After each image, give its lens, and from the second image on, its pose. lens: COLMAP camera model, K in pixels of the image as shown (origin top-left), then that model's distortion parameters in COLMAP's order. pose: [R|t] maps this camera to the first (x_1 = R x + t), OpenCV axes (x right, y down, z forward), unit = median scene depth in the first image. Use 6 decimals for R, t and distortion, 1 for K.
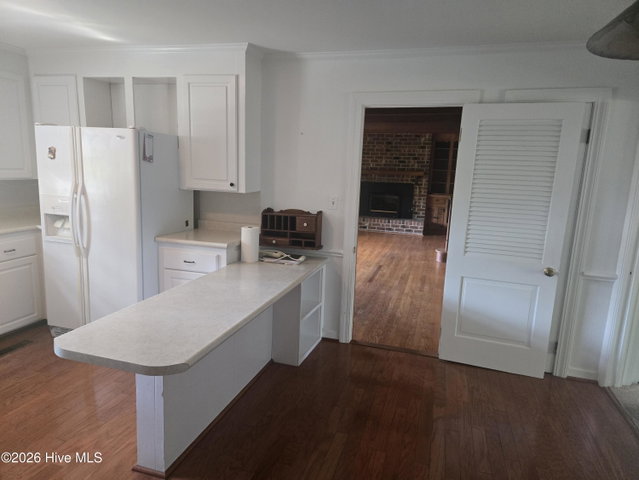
lens RADIAL K [[422.8, 0, 319.1], [0, 422.8, 242.9], [0, 0, 1]] dist [0.084581, -0.068367]
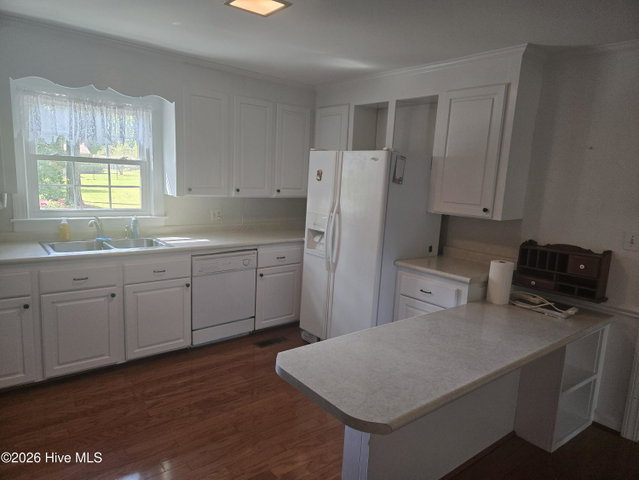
lens RADIAL K [[422.8, 0, 319.1], [0, 422.8, 242.9], [0, 0, 1]] dist [0.084581, -0.068367]
pose [[0.826861, 0.093305, -0.554612, 0.002766], [-0.119723, 0.992741, -0.011481, -0.021233], [0.549515, 0.075893, 0.832030, 0.101254]]
